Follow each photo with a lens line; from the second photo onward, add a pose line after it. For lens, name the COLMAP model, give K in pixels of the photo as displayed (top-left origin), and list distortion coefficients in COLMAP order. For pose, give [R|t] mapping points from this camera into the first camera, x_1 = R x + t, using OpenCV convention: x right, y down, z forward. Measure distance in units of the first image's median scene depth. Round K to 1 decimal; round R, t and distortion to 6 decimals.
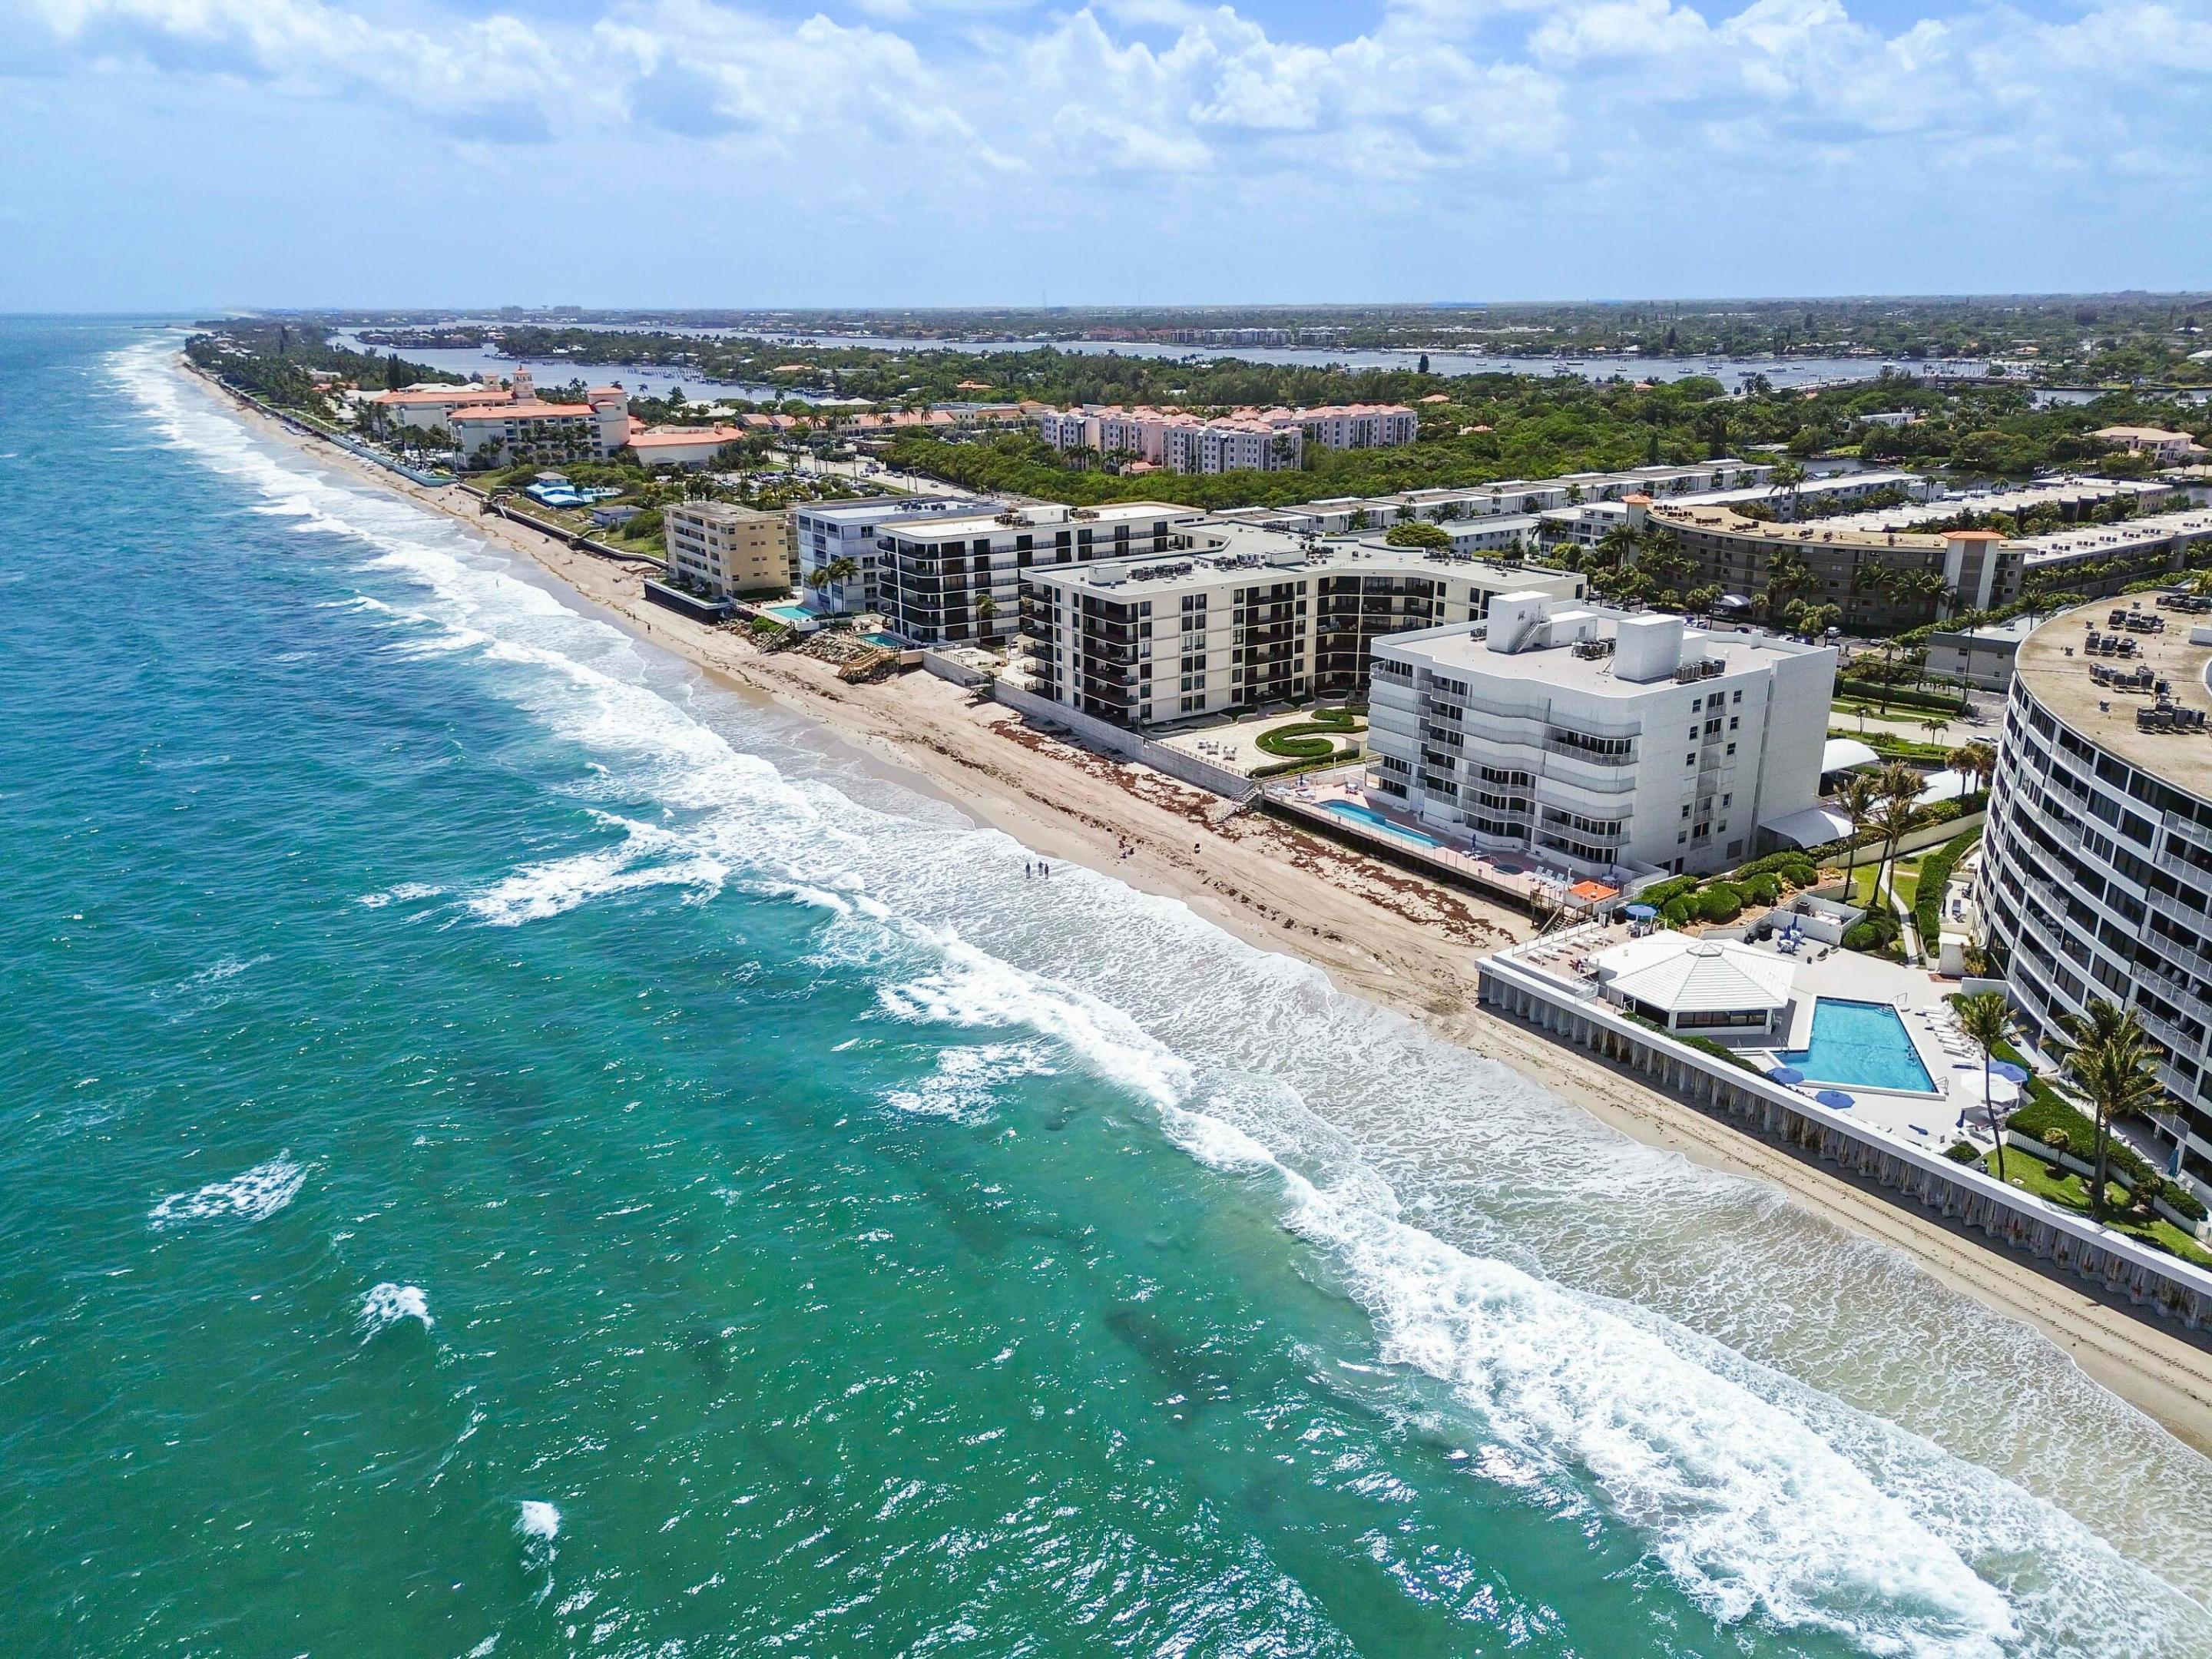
lens RADIAL K [[1555.2, 0, 1113.9], [0, 1555.2, 832.9], [0, 0, 1]] dist [0.097152, -0.120666]
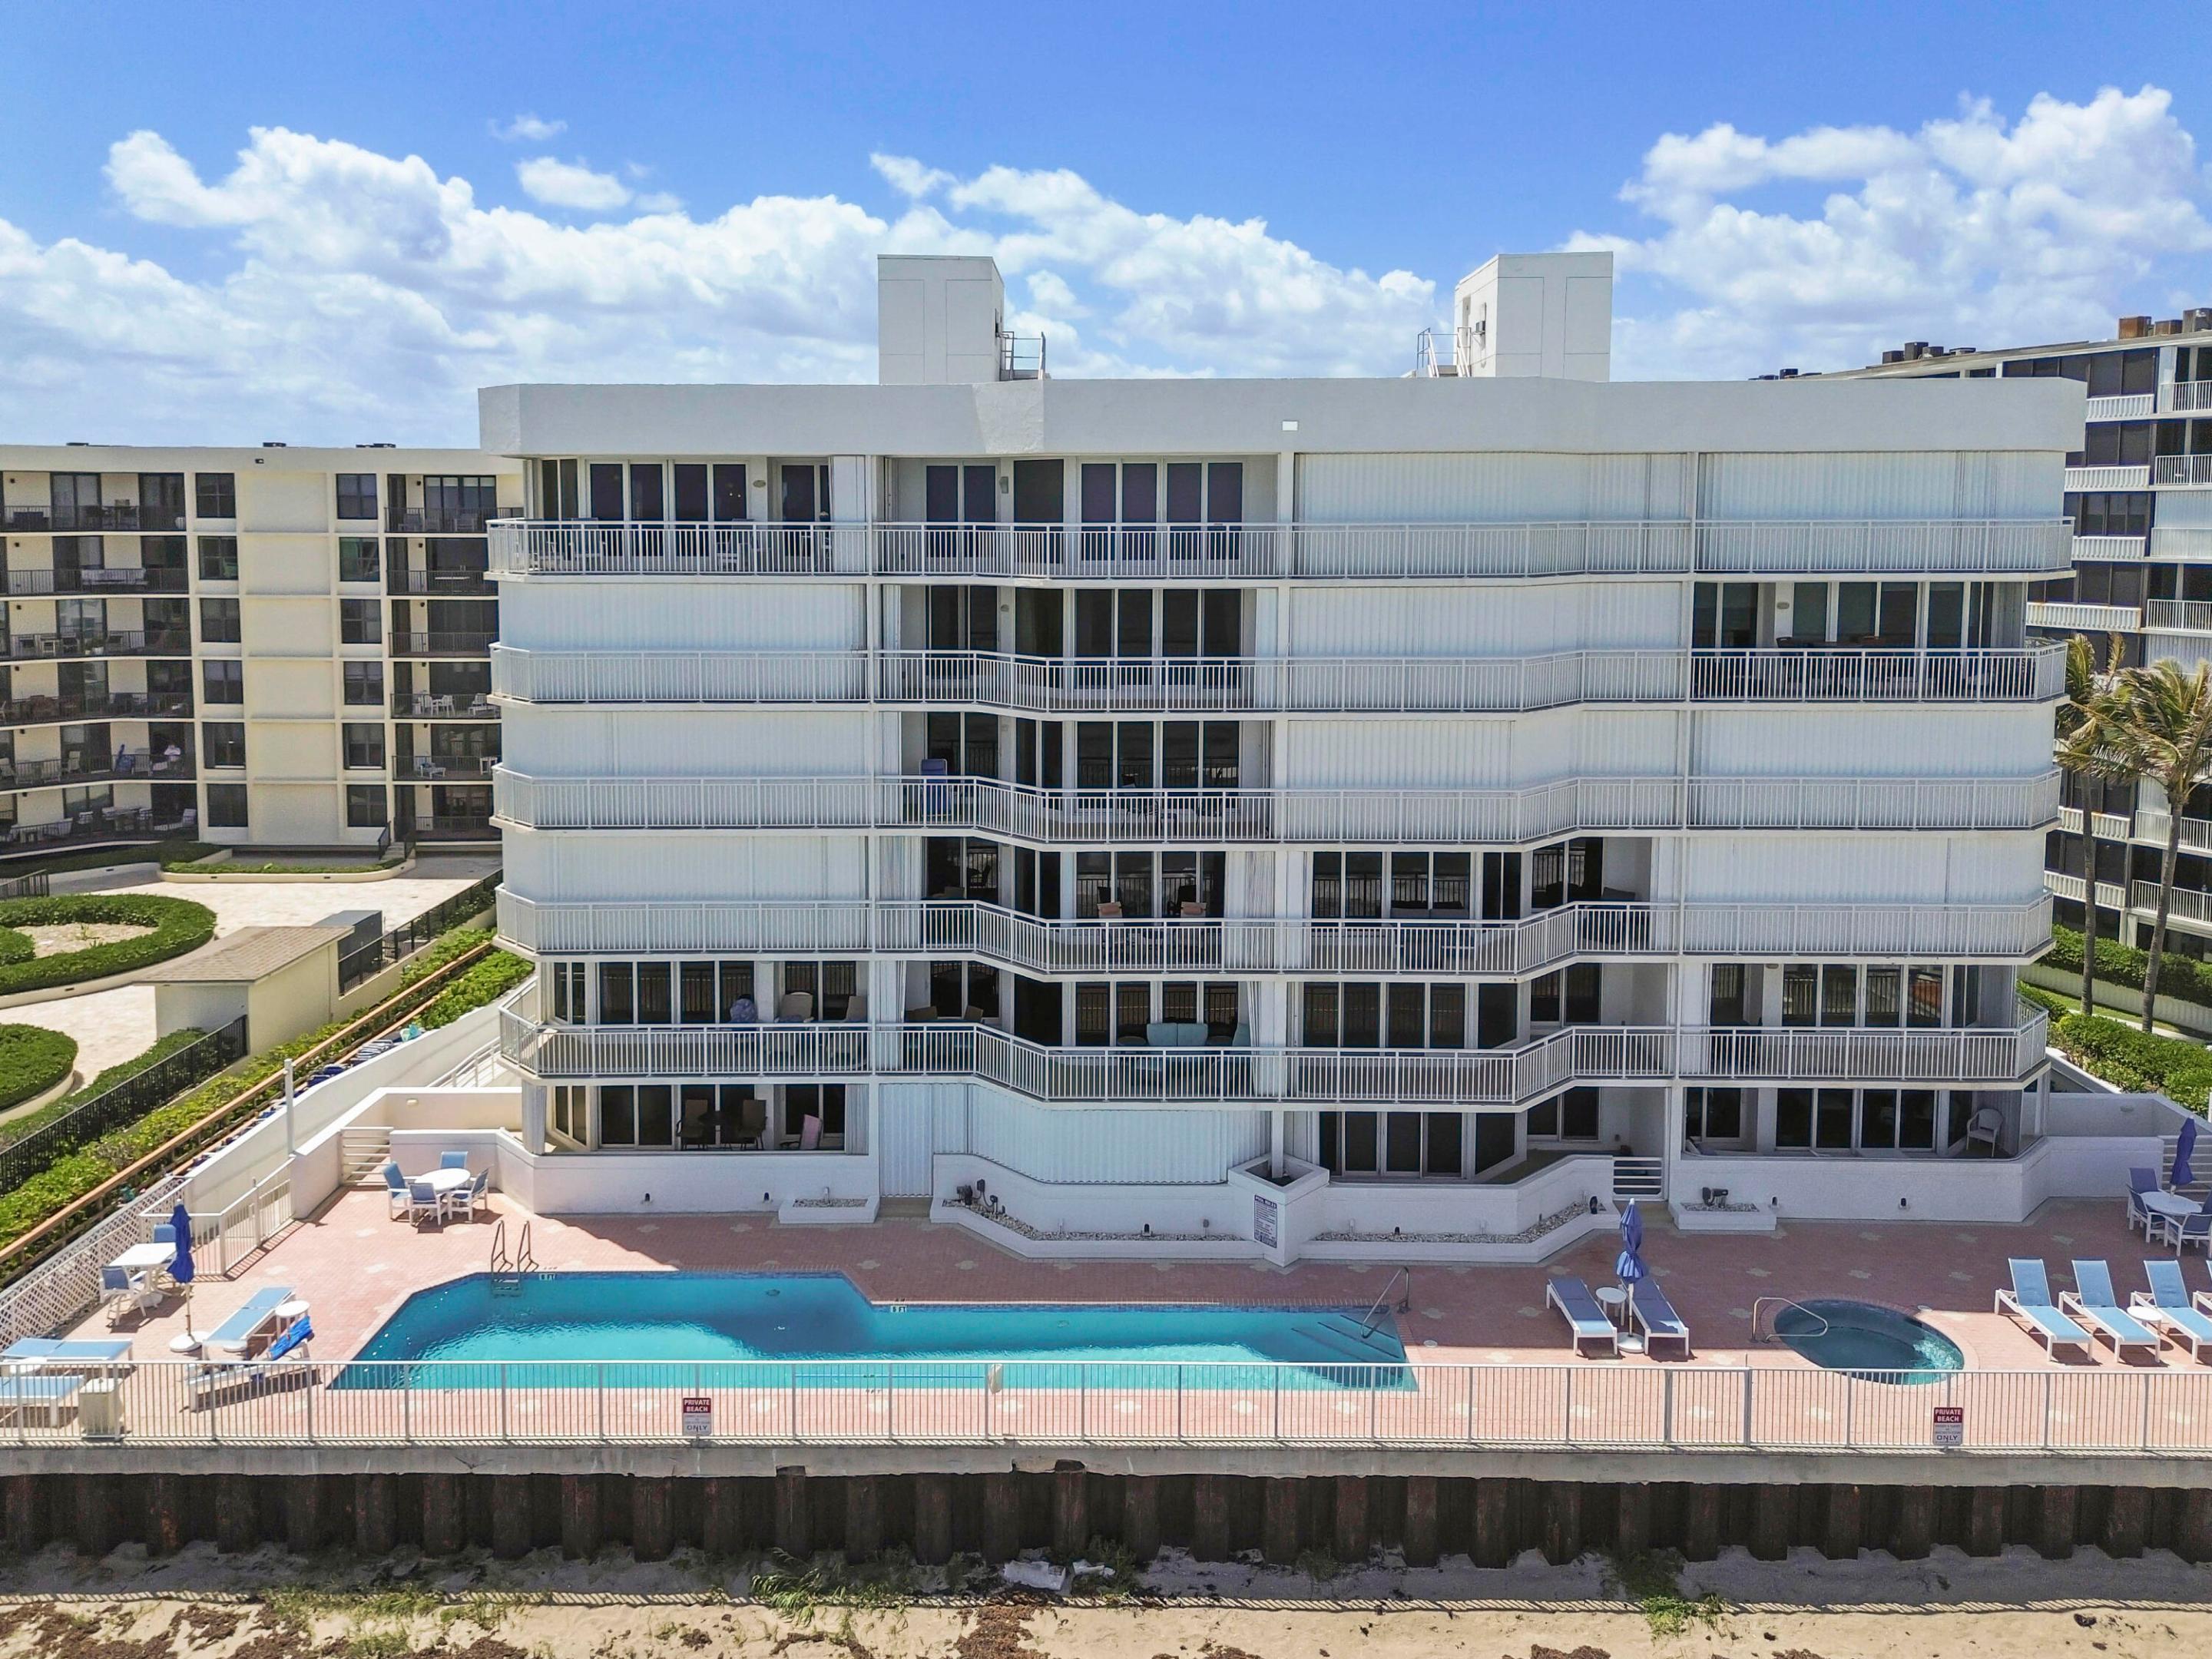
lens RADIAL K [[1689.4, 0, 1153.6], [0, 1689.4, 586.3], [0, 0, 1]] dist [0.022882, -0.000021]
pose [[0.561160, -0.034733, 0.826978, 0.034094], [0.259002, 0.956313, -0.135586, -0.048373], [-0.786141, 0.290274, 0.545640, 0.796930]]
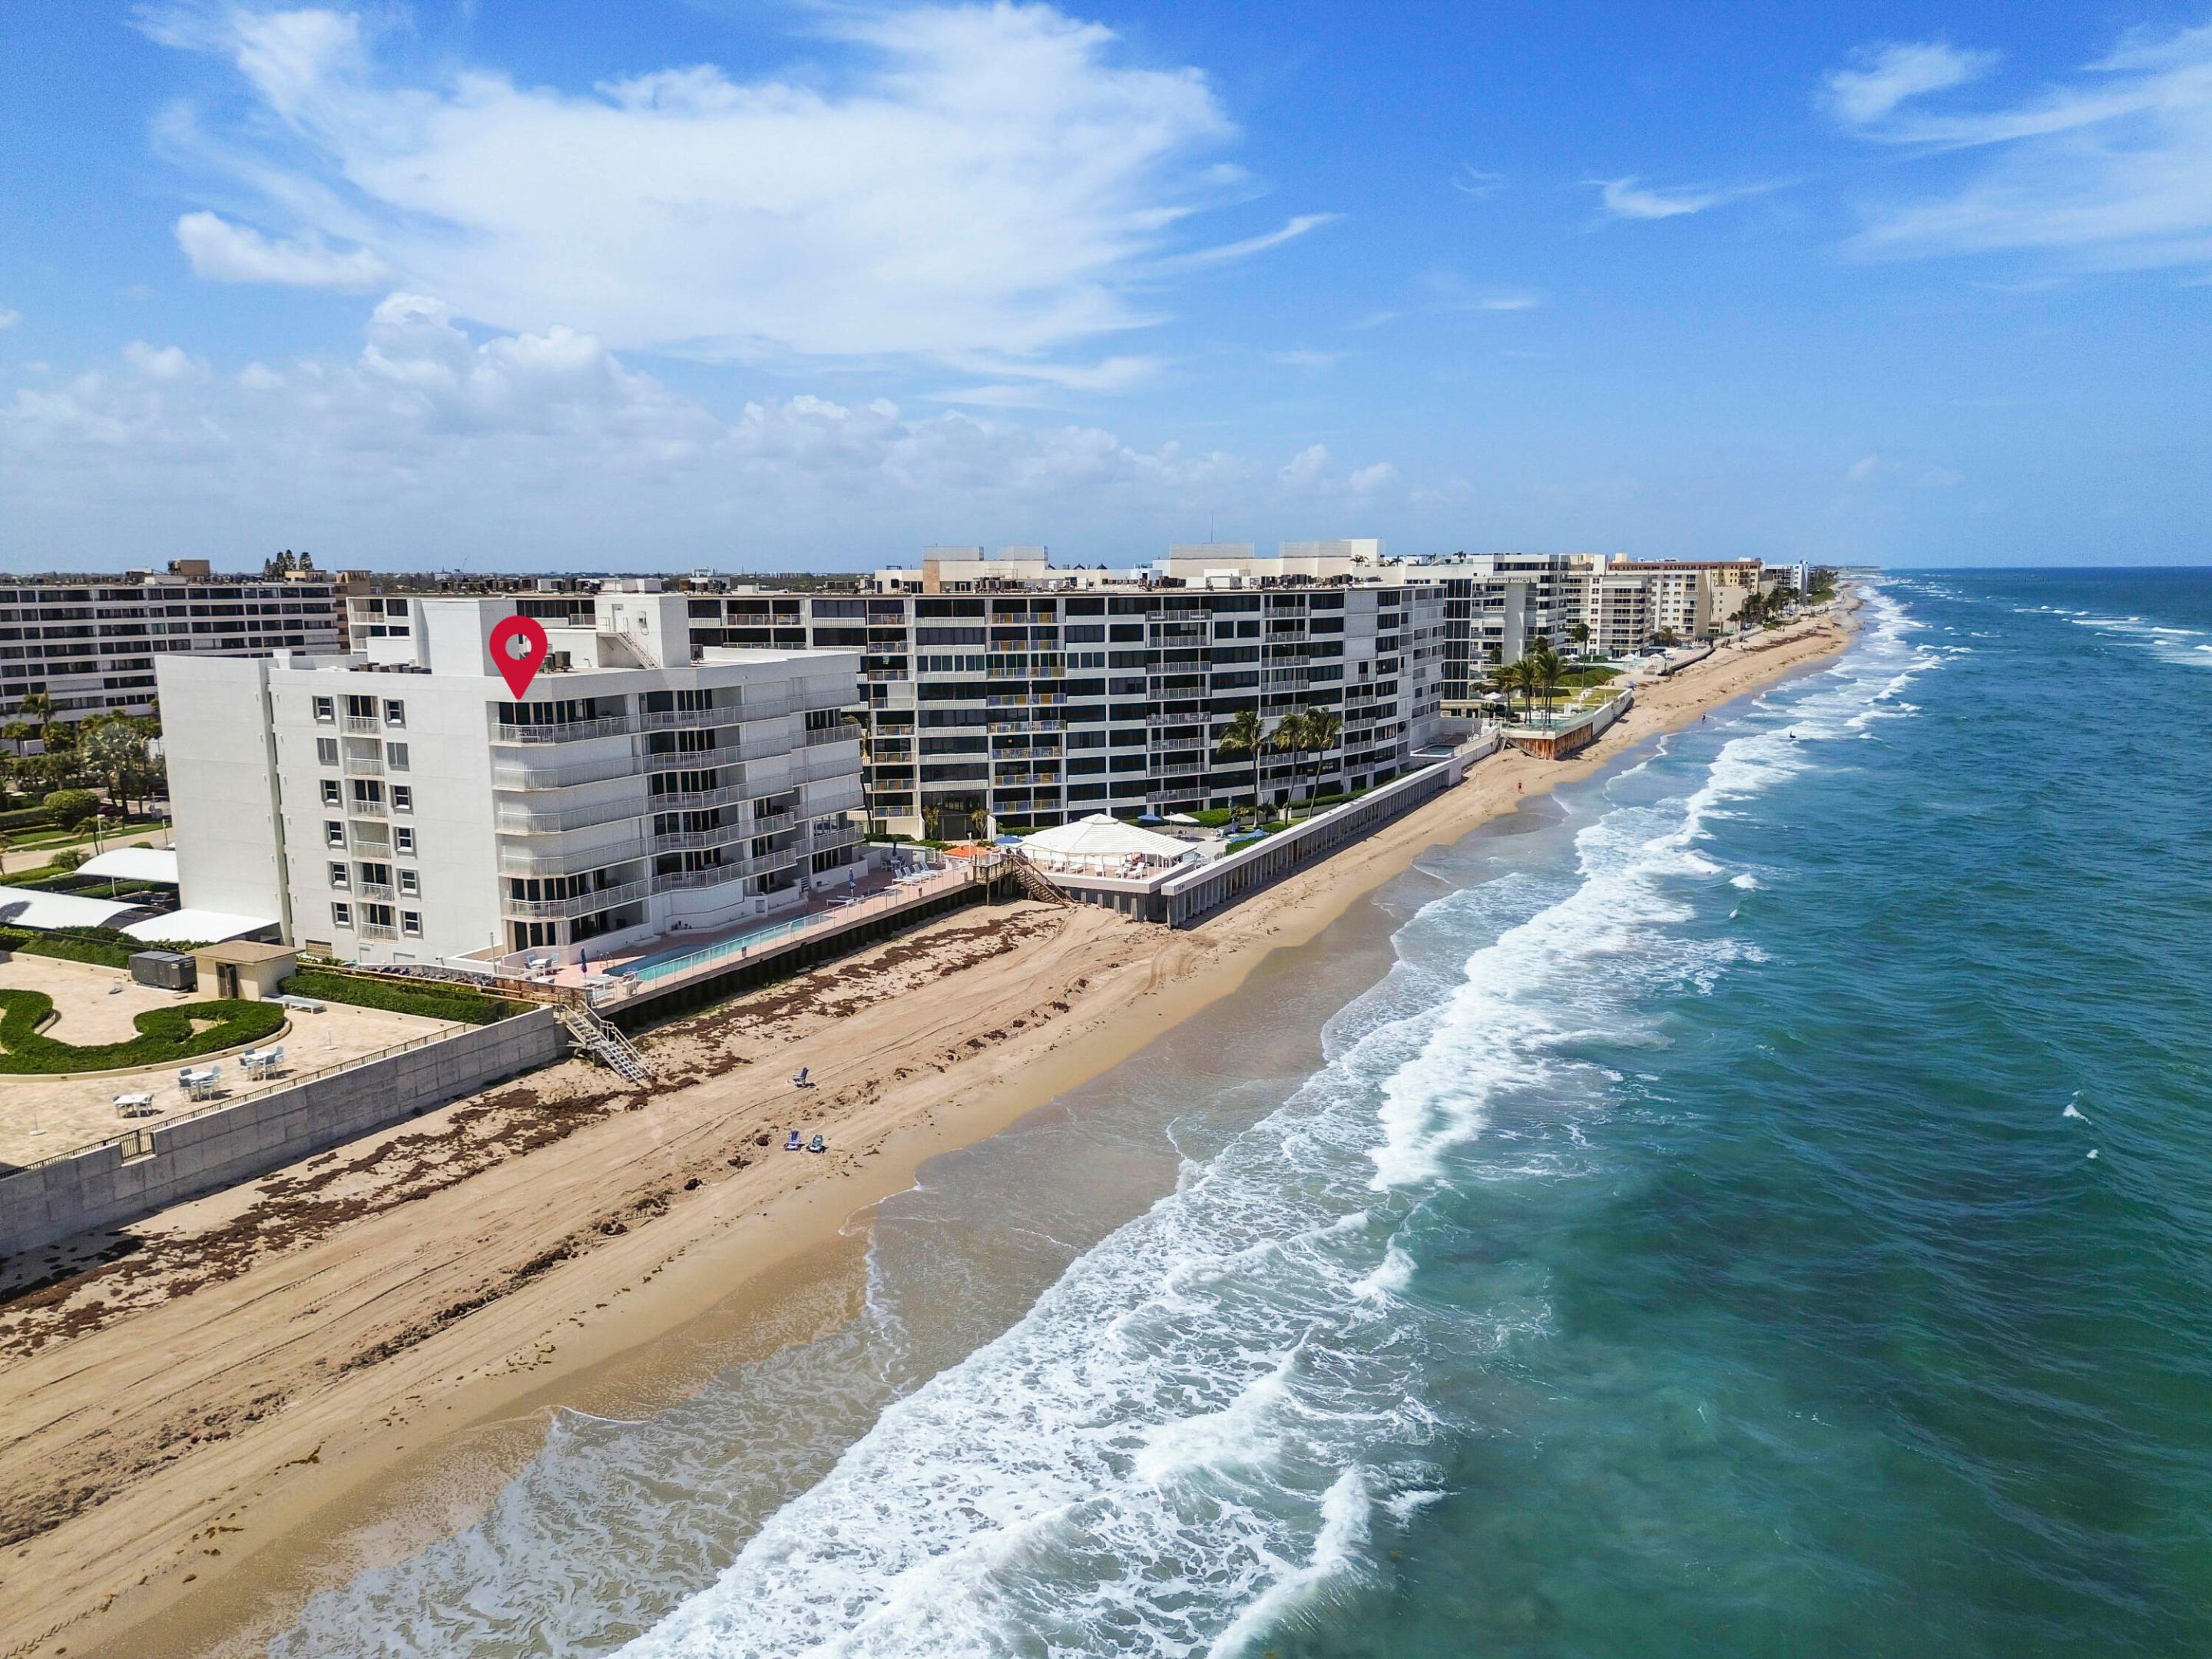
lens RADIAL K [[1565.0, 0, 1114.6], [0, 1565.0, 828.0], [0, 0, 1]] dist [0.077614, -0.073646]
pose [[-0.505674, -0.127538, 0.853246, -0.394020], [0.285875, 0.908366, 0.305200, -0.178462], [-0.813984, 0.398253, -0.422877, 1.046709]]
